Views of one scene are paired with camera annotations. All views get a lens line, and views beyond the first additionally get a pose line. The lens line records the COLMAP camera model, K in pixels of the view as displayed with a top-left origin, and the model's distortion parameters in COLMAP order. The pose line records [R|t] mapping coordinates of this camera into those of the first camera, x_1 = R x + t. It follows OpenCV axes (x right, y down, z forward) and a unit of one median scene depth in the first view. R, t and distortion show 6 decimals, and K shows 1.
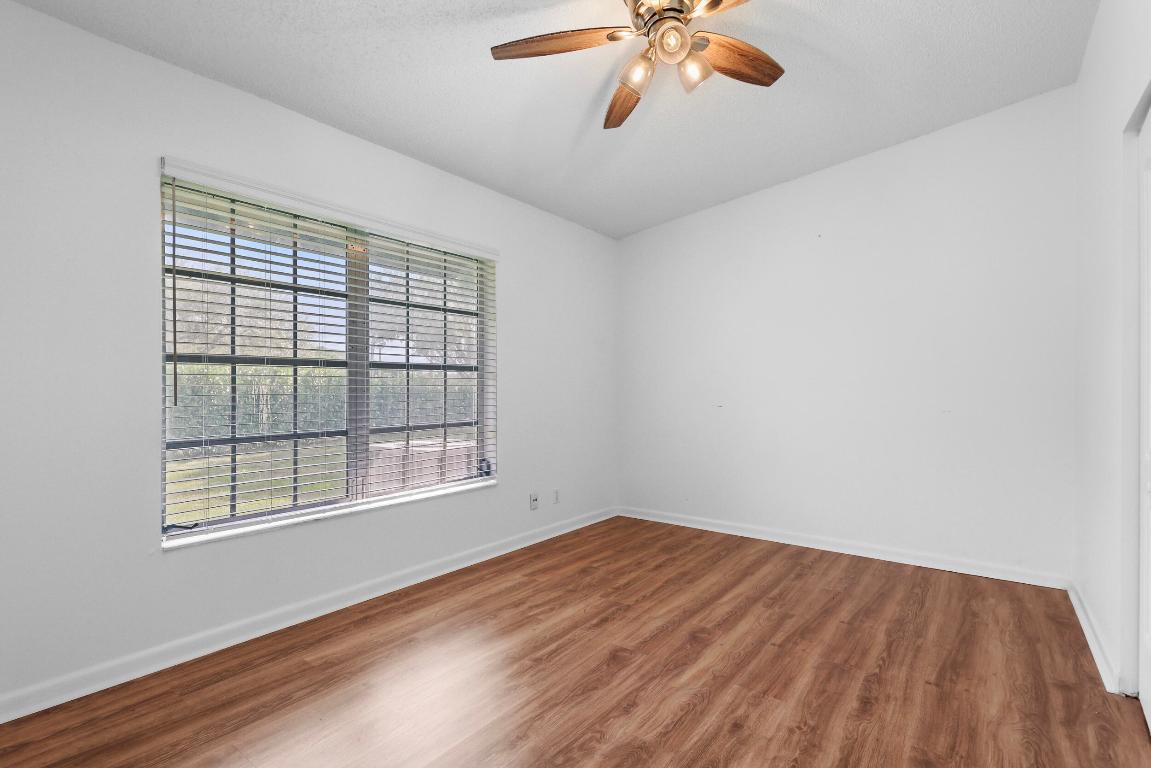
lens RADIAL K [[542.6, 0, 575.5], [0, 542.6, 384.0], [0, 0, 1]] dist [0.002199, -0.000940]
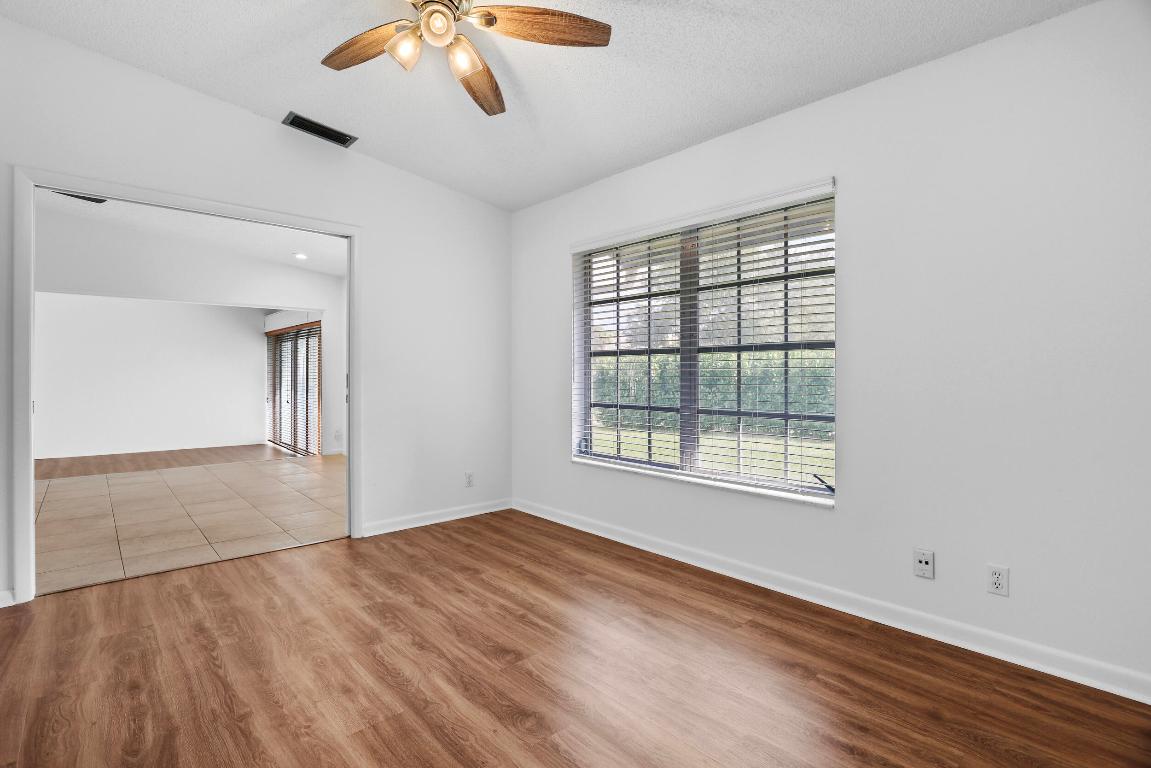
lens RADIAL K [[539.3, 0, 568.2], [0, 539.3, 374.9], [0, 0, 1]] dist [-0.027077, 0.000237]
pose [[-0.179142, 0.003917, -0.983815, 0.848990], [0.007061, 0.999971, 0.002695, 0.011067], [0.983798, -0.006464, -0.179164, 1.108394]]
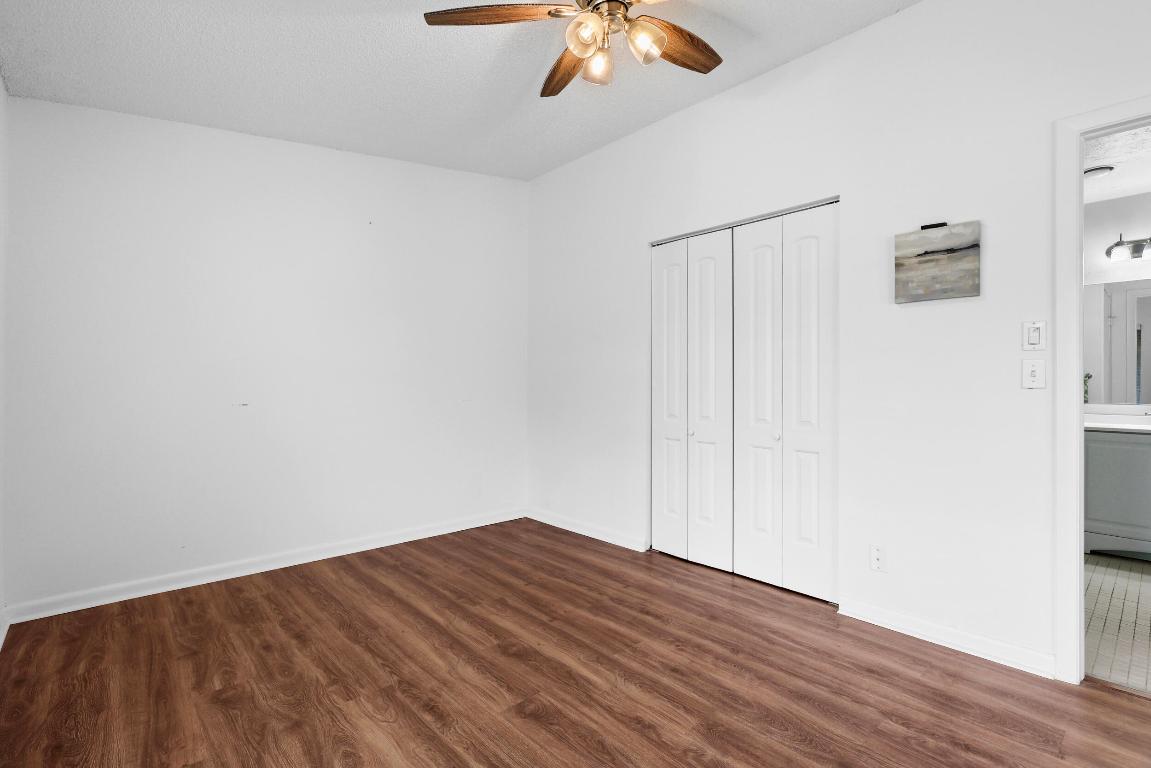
lens RADIAL K [[532.8, 0, 574.4], [0, 532.8, 380.5], [0, 0, 1]] dist [0.000556, -0.000752]
pose [[0.182659, 0.004448, 0.983166, -0.603123], [-0.010764, 0.999939, -0.002524, 0.005914], [-0.983117, -0.010122, 0.182696, 0.695141]]
